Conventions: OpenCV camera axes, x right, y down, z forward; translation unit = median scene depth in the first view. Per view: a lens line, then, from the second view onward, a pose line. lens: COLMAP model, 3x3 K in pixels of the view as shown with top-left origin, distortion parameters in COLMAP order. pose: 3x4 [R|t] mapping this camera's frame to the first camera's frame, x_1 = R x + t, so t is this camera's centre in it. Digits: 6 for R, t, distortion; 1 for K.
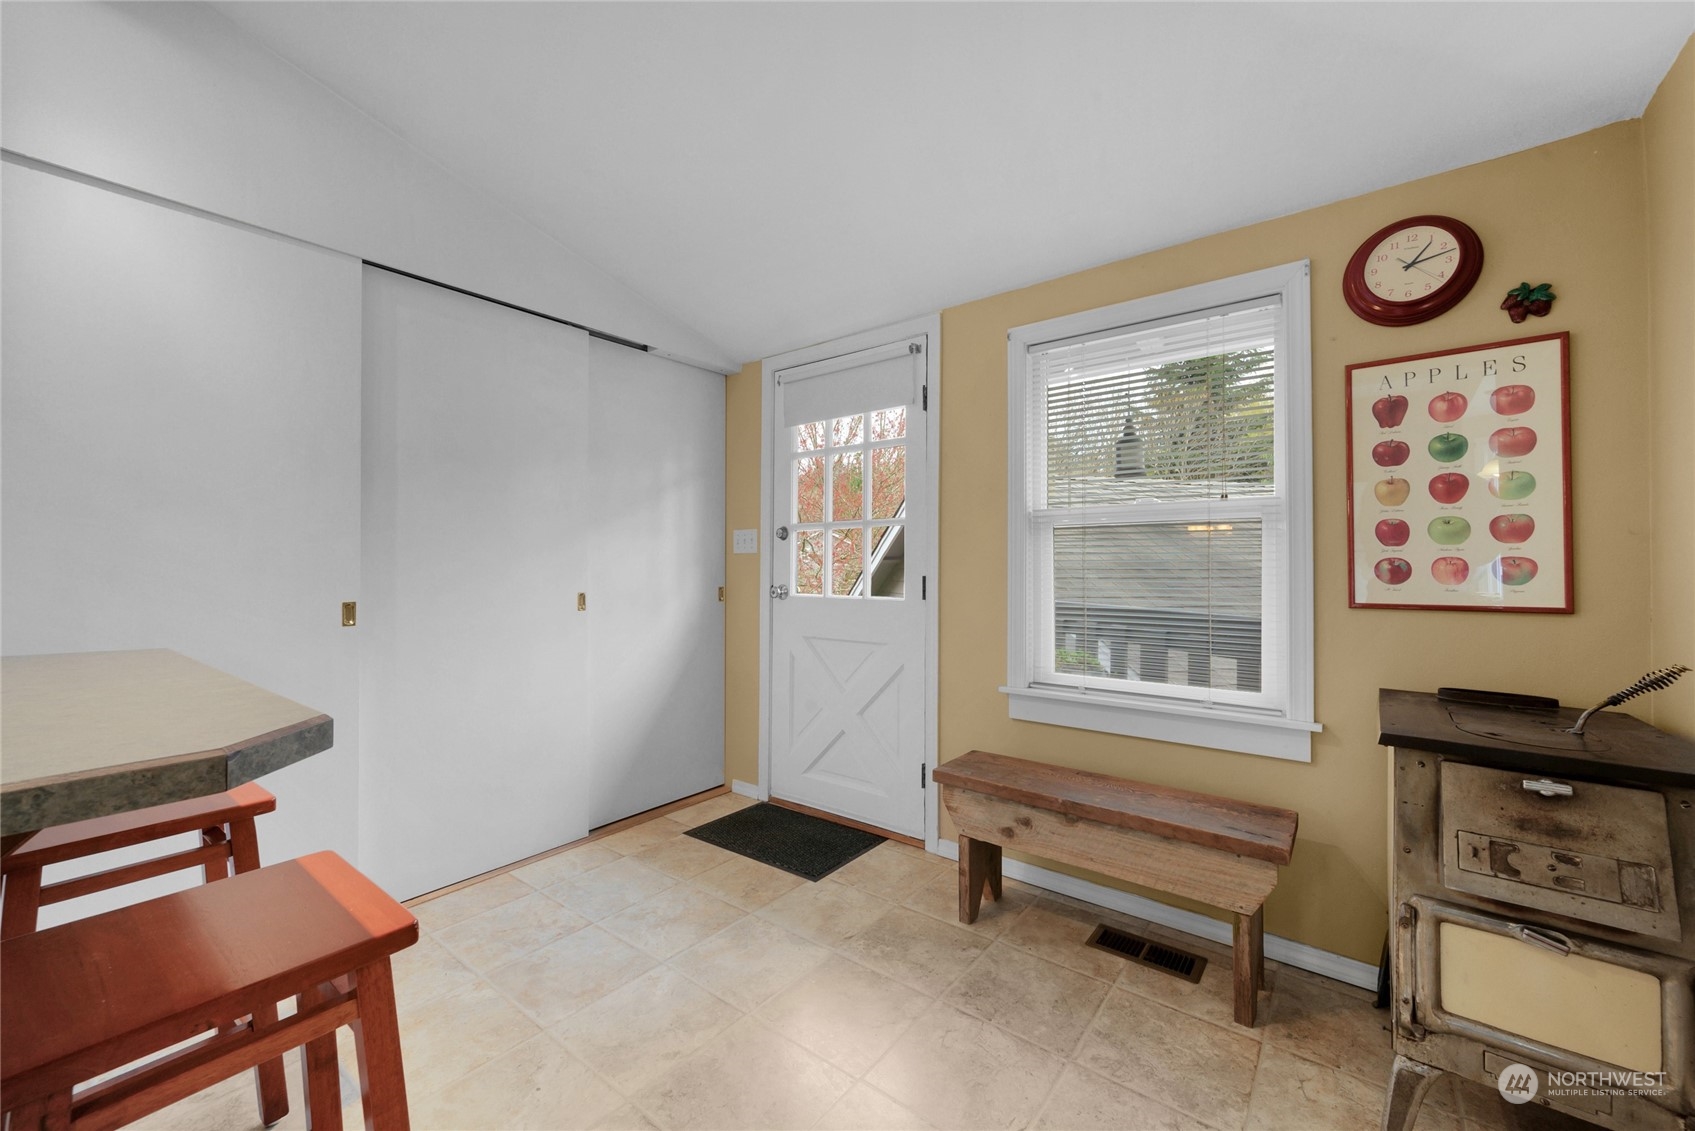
lens RADIAL K [[670.7, 0, 848.7], [0, 670.7, 561.5], [0, 0, 1]] dist [0.001115, 0.000033]
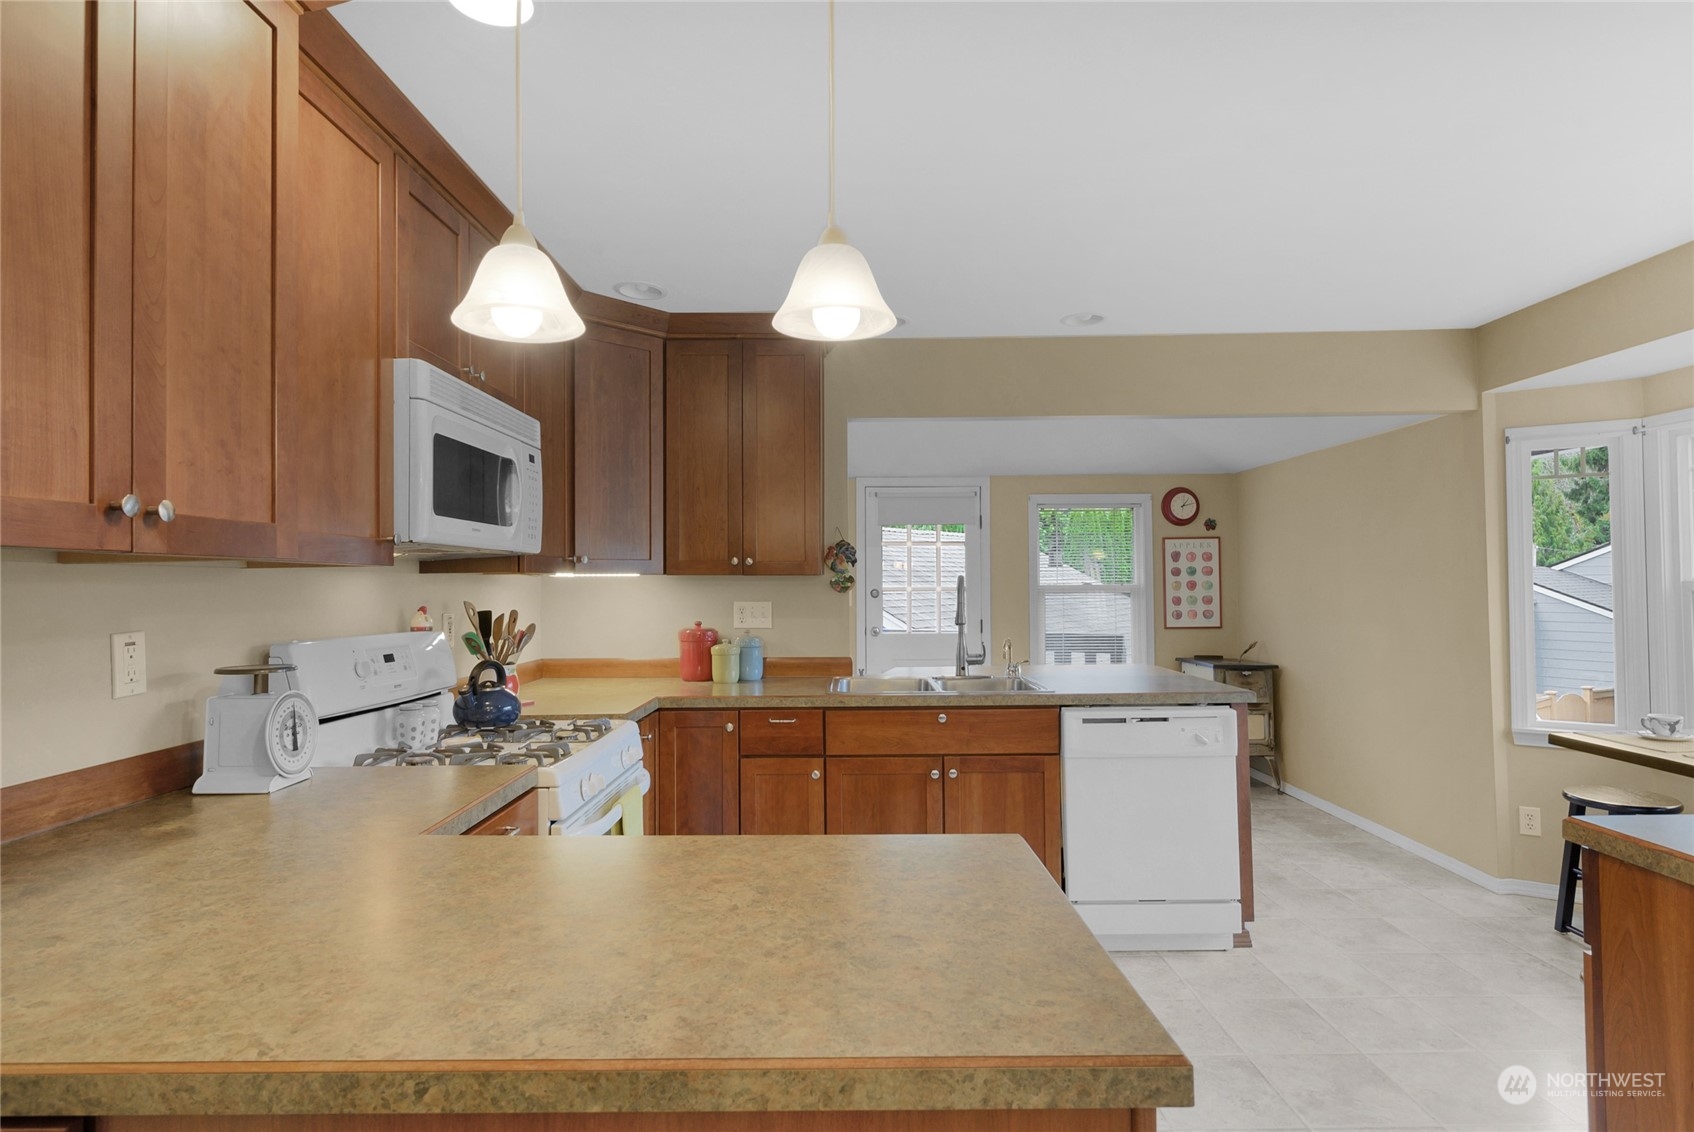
lens RADIAL K [[894.2, 0, 851.3], [0, 894.2, 562.3], [0, 0, 1]] dist [-0.012055, -0.000671]
pose [[0.776544, 0.012055, 0.629948, -2.562407], [0.000793, 0.999797, -0.020109, -0.130452], [-0.630063, 0.016115, 0.776377, -1.011263]]
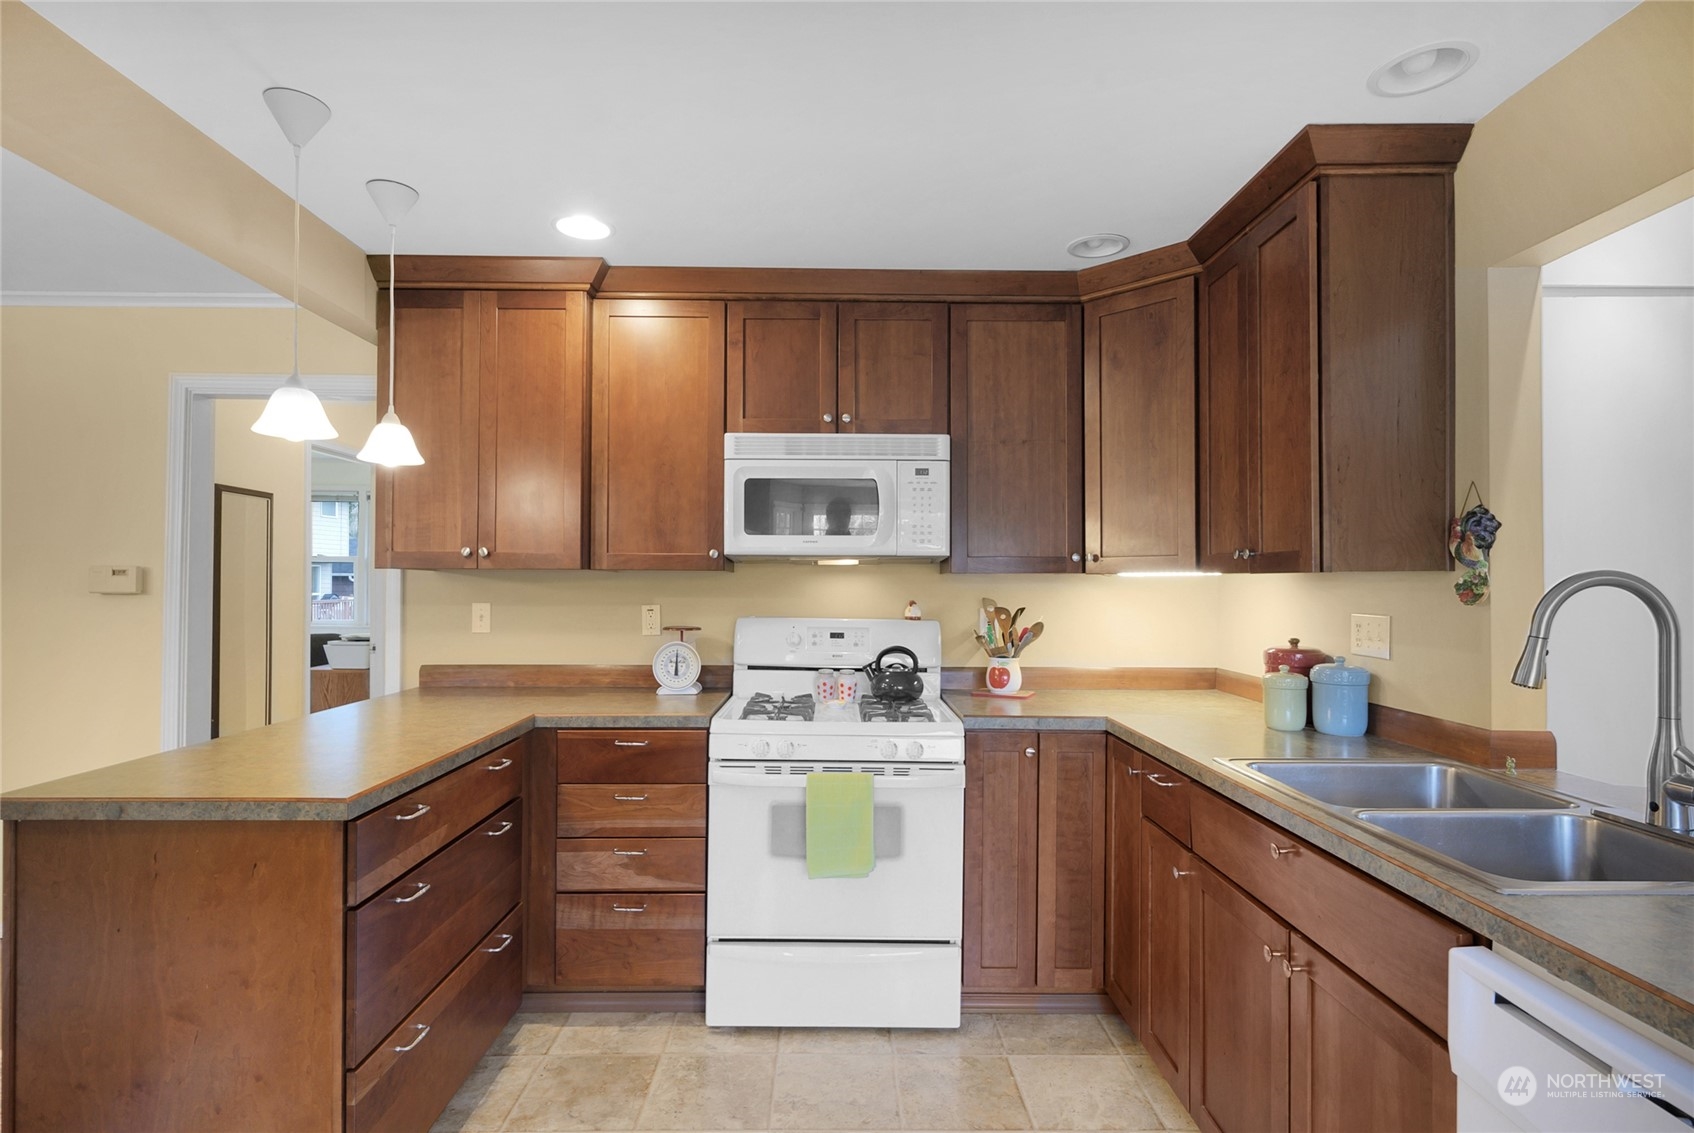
lens RADIAL K [[837.2, 0, 854.7], [0, 837.2, 580.5], [0, 0, 1]] dist [0.001874, 0.000112]
pose [[0.625976, 0.002765, -0.779838, -0.818455], [-0.000819, 0.999995, 0.002888, -0.134252], [0.779842, -0.001169, 0.625975, -0.587848]]
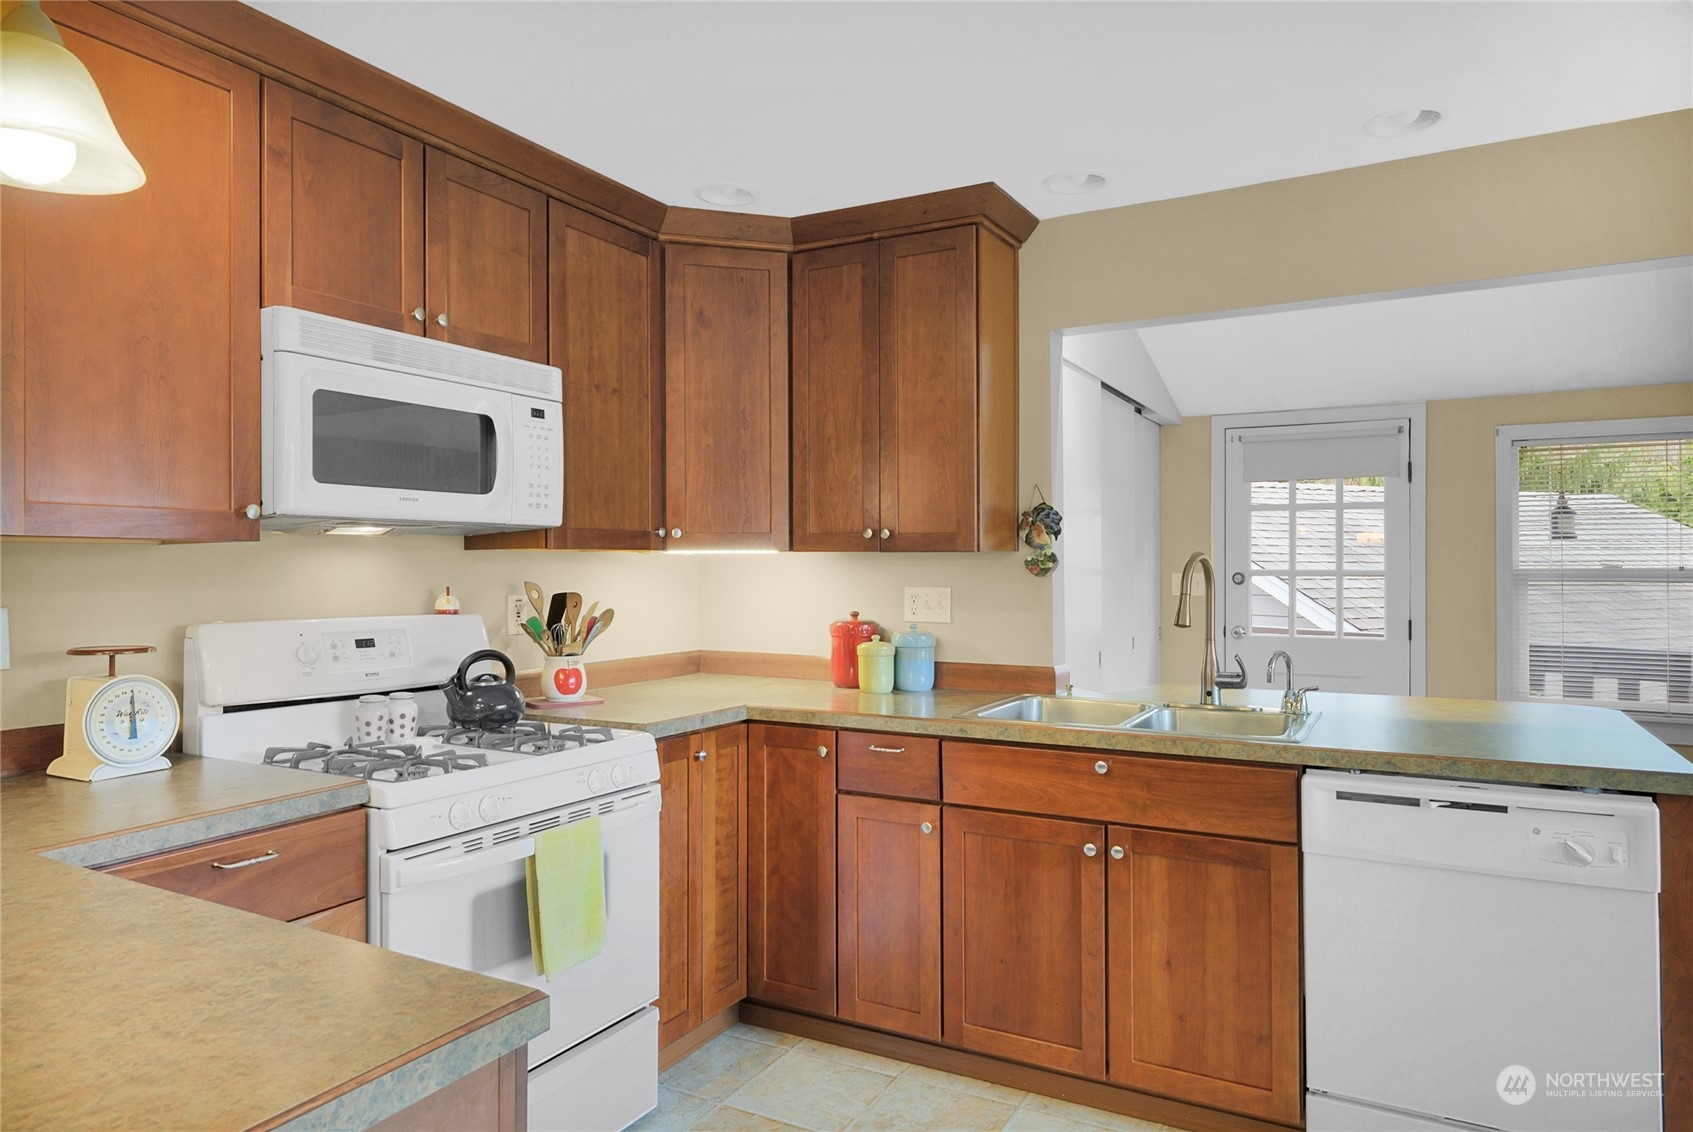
lens RADIAL K [[1055.2, 0, 843.3], [0, 1055.2, 557.9], [0, 0, 1]] dist [-0.006620, 0.001473]
pose [[0.985751, 0.002204, 0.168197, -1.835560], [-0.002110, 0.999998, -0.000735, -0.130588], [-0.168199, 0.000369, 0.985753, -1.056340]]
